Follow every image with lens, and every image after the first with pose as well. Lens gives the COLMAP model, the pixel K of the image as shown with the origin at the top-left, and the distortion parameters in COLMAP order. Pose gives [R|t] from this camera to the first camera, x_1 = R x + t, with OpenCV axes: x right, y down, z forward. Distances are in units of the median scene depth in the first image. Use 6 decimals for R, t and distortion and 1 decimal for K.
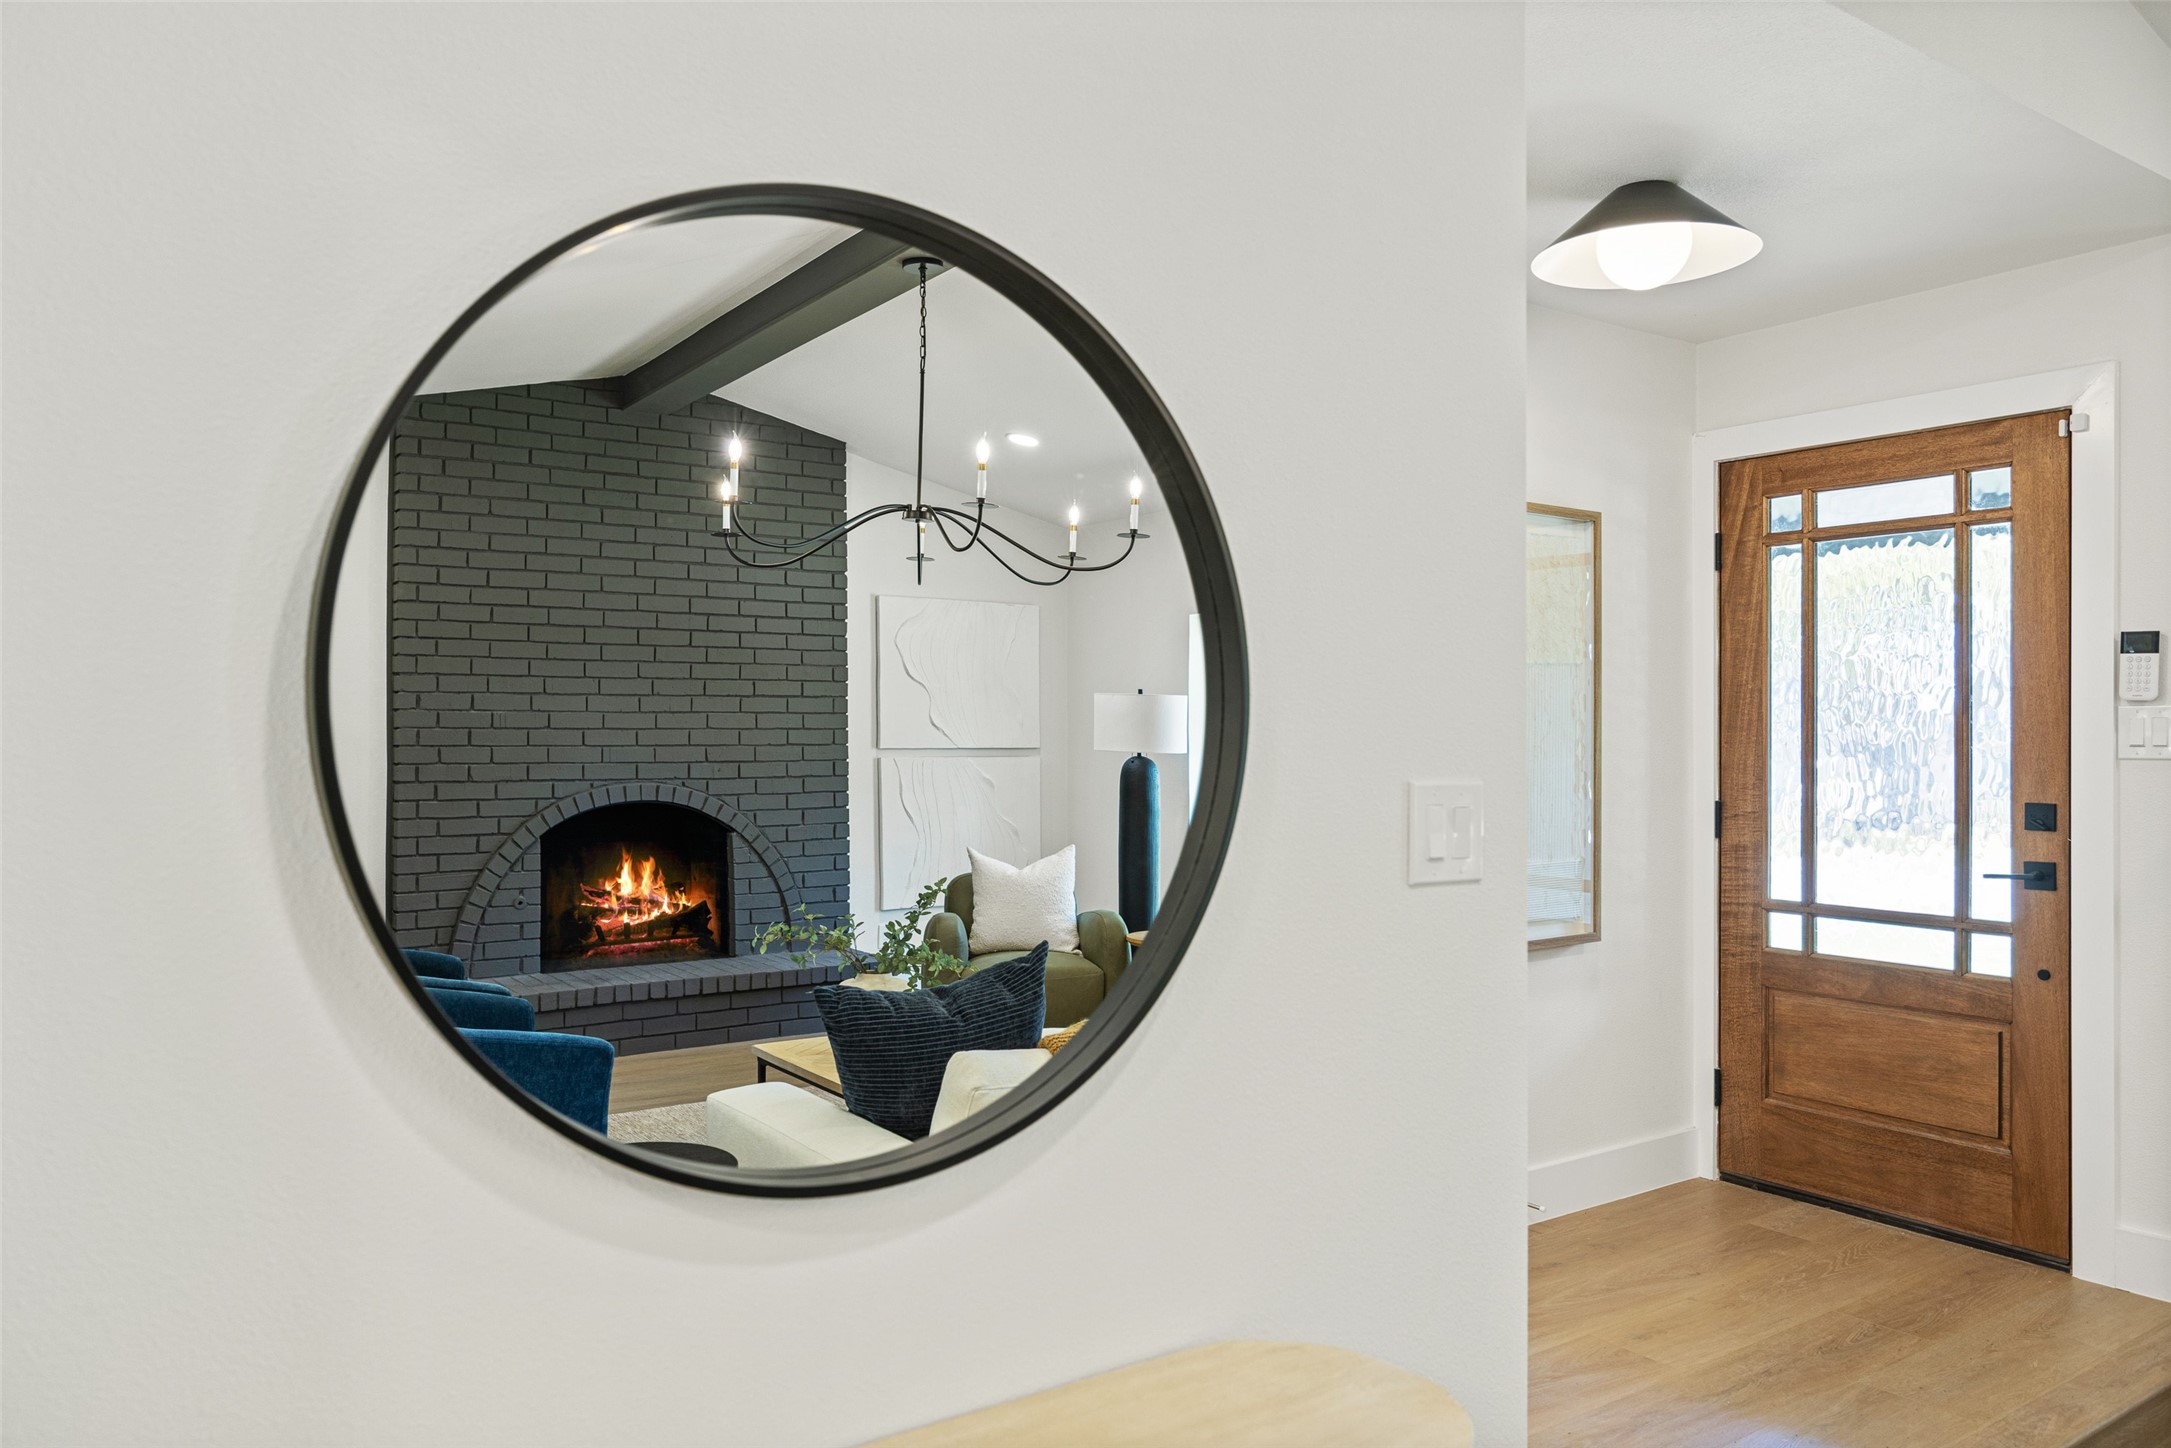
lens RADIAL K [[1520.4, 0, 1085.5], [0, 1520.4, 724.0], [0, 0, 1]] dist [-0.013447, -0.008152]
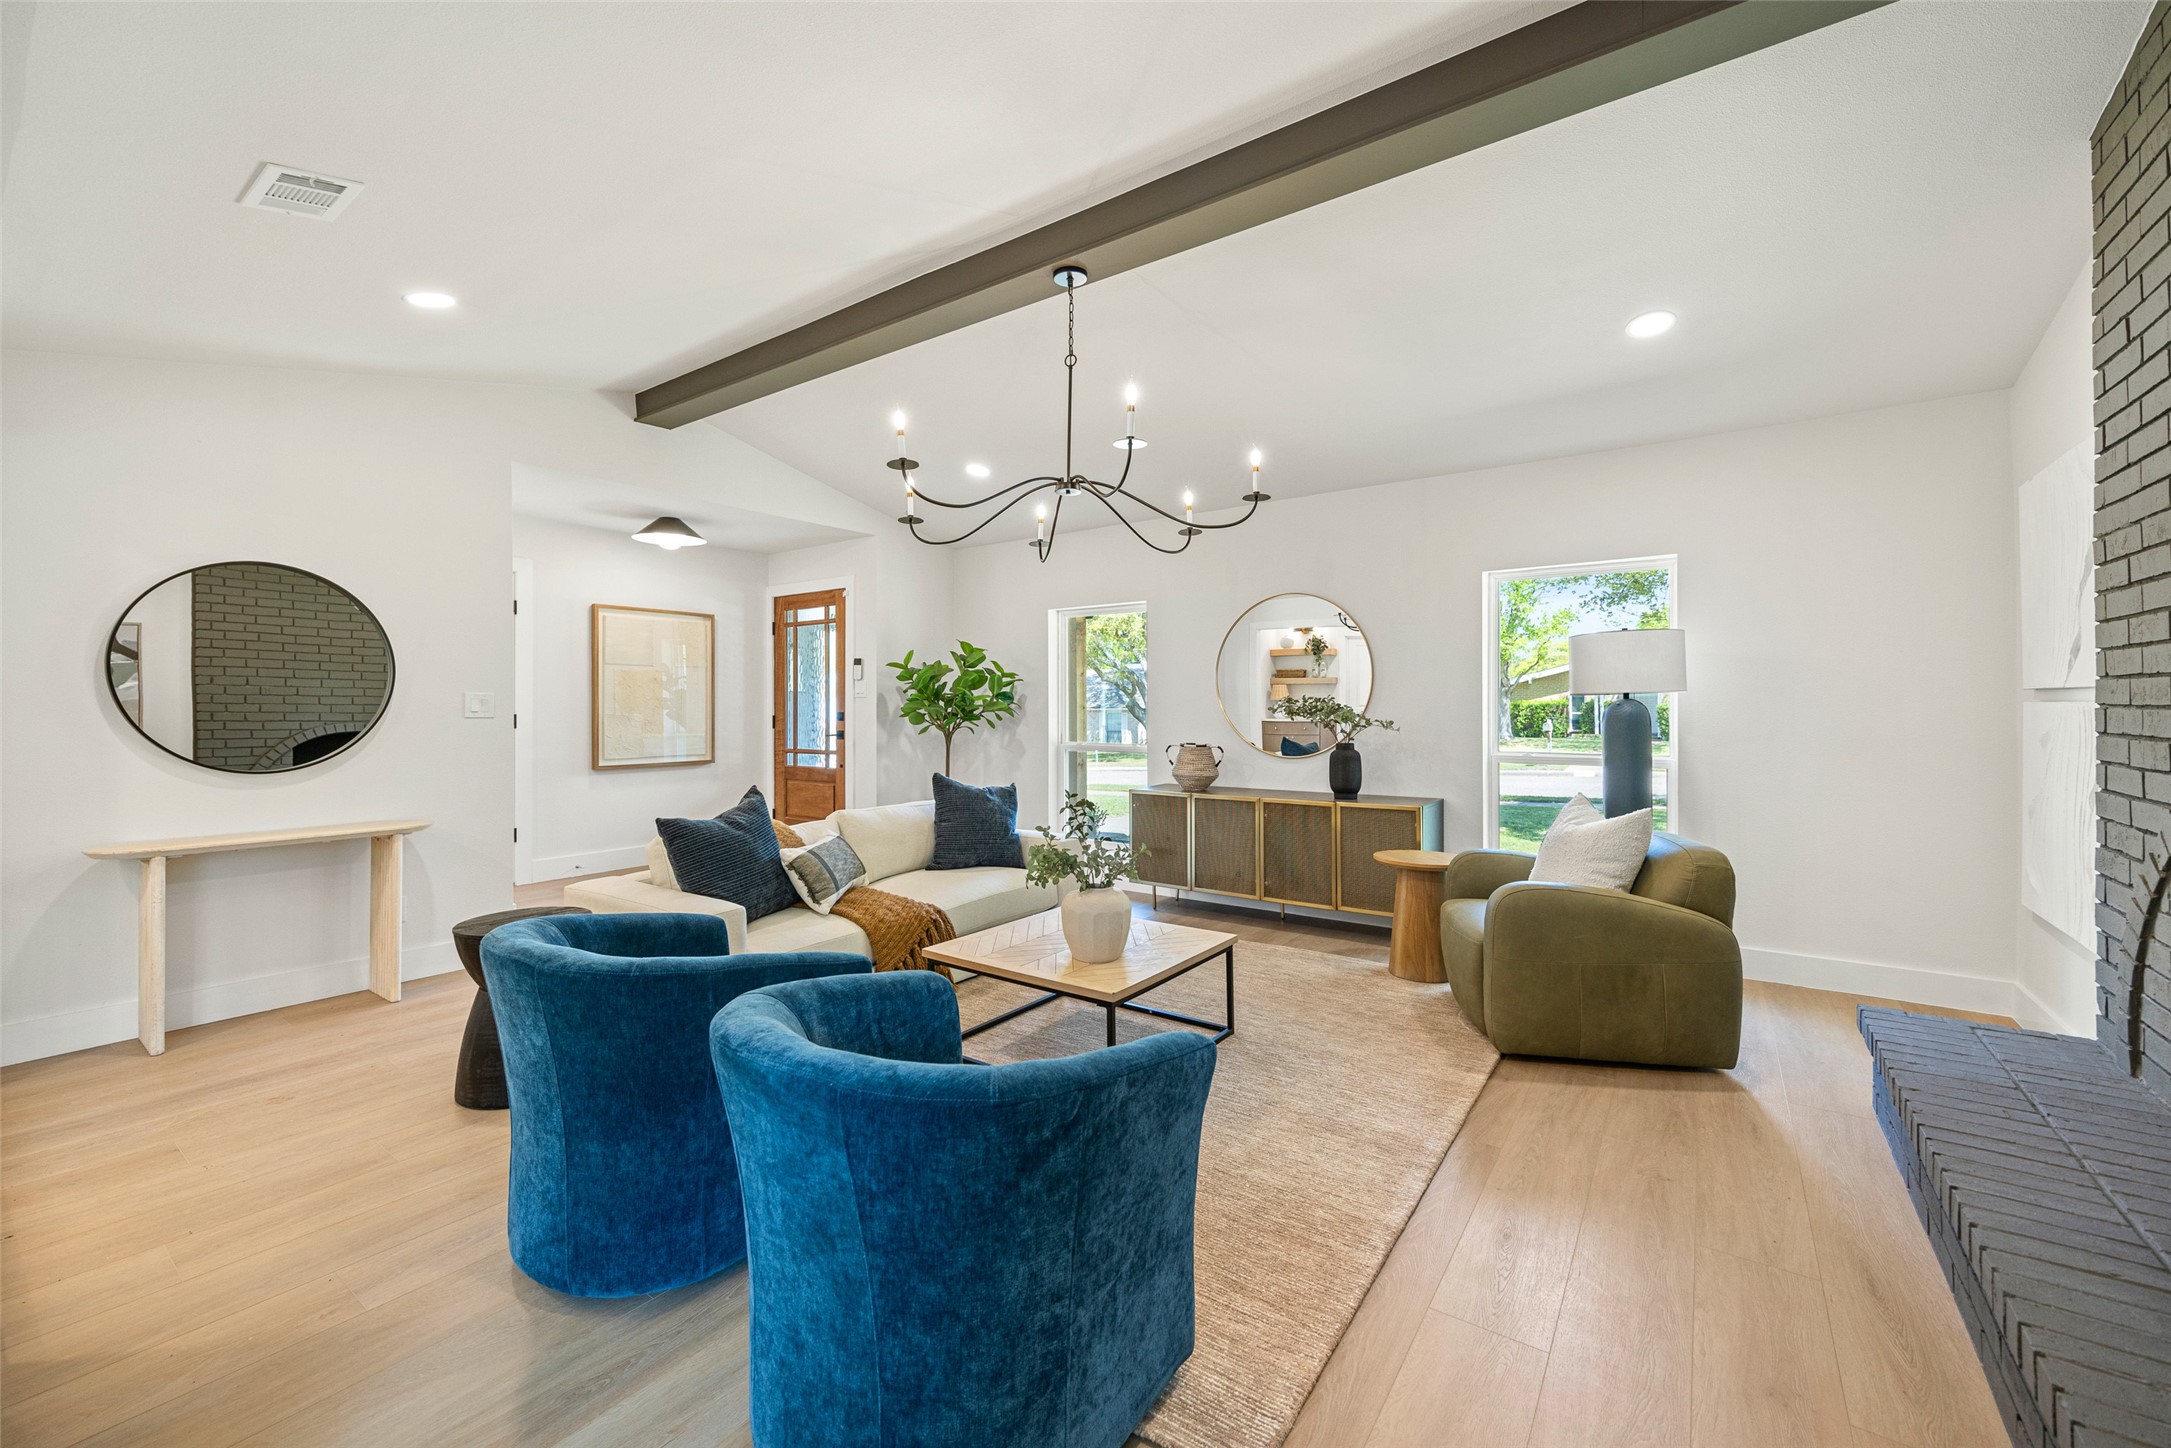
lens RADIAL K [[859.4, 0, 1078.8], [0, 859.4, 716.4], [0, 0, 1]] dist [-0.001148, -0.000135]
pose [[0.942156, -0.006210, 0.335118, 0.429645], [0.001907, 0.999911, 0.013167, 0.032917], [-0.335171, -0.011766, 0.942084, -0.750937]]
